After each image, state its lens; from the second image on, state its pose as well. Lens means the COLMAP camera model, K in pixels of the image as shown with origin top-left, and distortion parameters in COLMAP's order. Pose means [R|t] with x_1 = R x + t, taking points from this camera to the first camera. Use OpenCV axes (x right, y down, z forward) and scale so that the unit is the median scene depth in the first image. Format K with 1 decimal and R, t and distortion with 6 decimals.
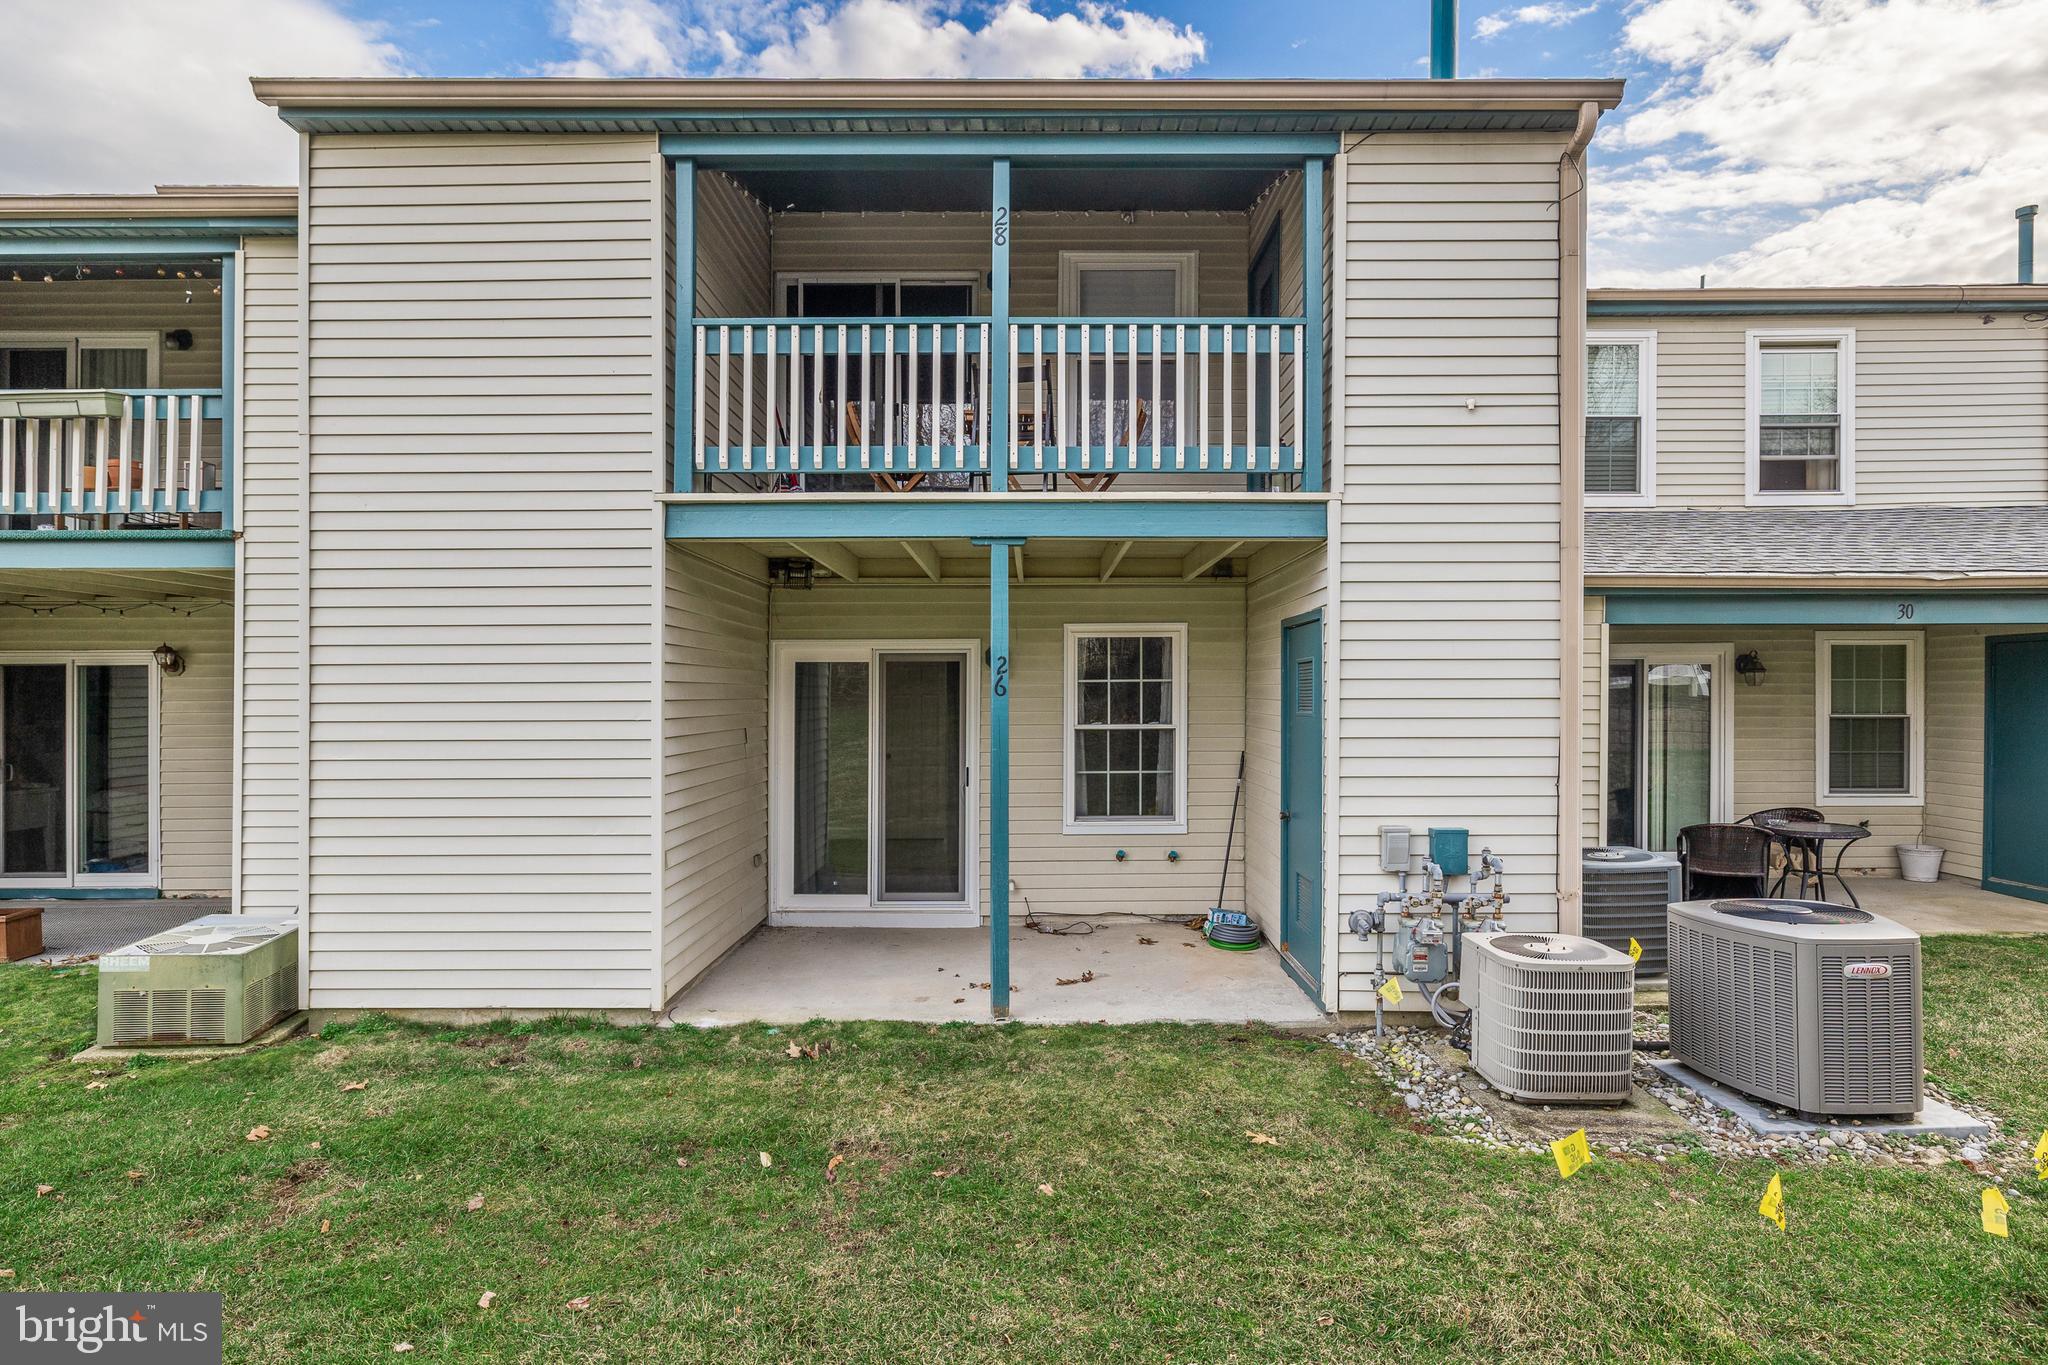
lens RADIAL K [[1068.0, 0, 1038.1], [0, 1068.0, 690.5], [0, 0, 1]] dist [-0.006030, 0.000112]
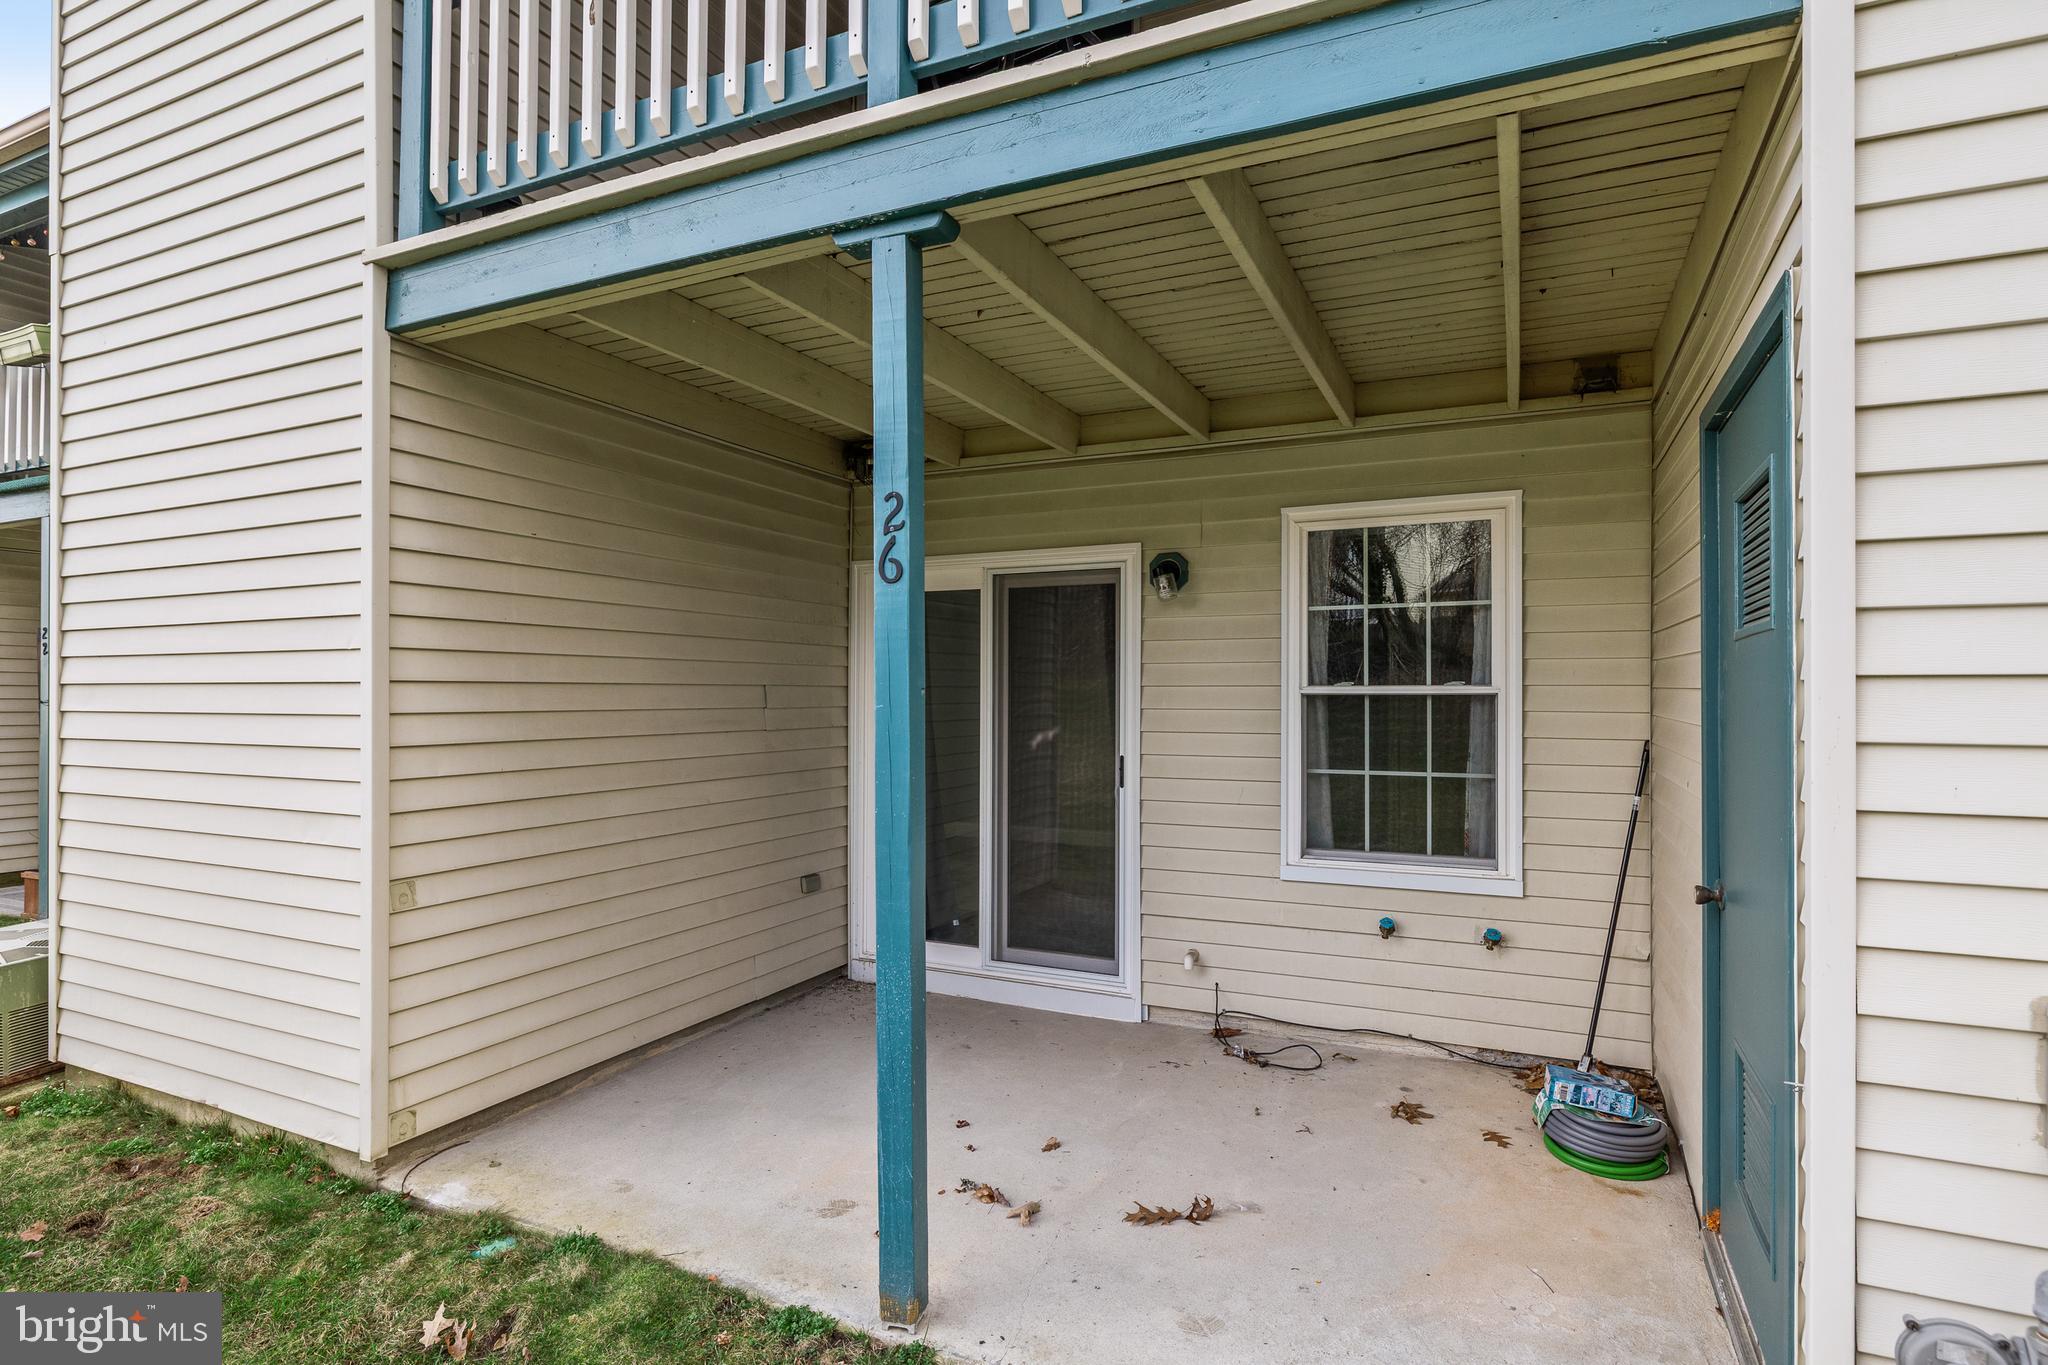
lens RADIAL K [[1045.4, 0, 1026.9], [0, 1045.4, 669.0], [0, 0, 1]] dist [-0.001093, -0.000020]
pose [[0.907661, -0.004379, -0.419682, 0.134959], [-0.001838, 0.999895, -0.014407, 0.031516], [0.419701, 0.013848, 0.907557, 0.440420]]
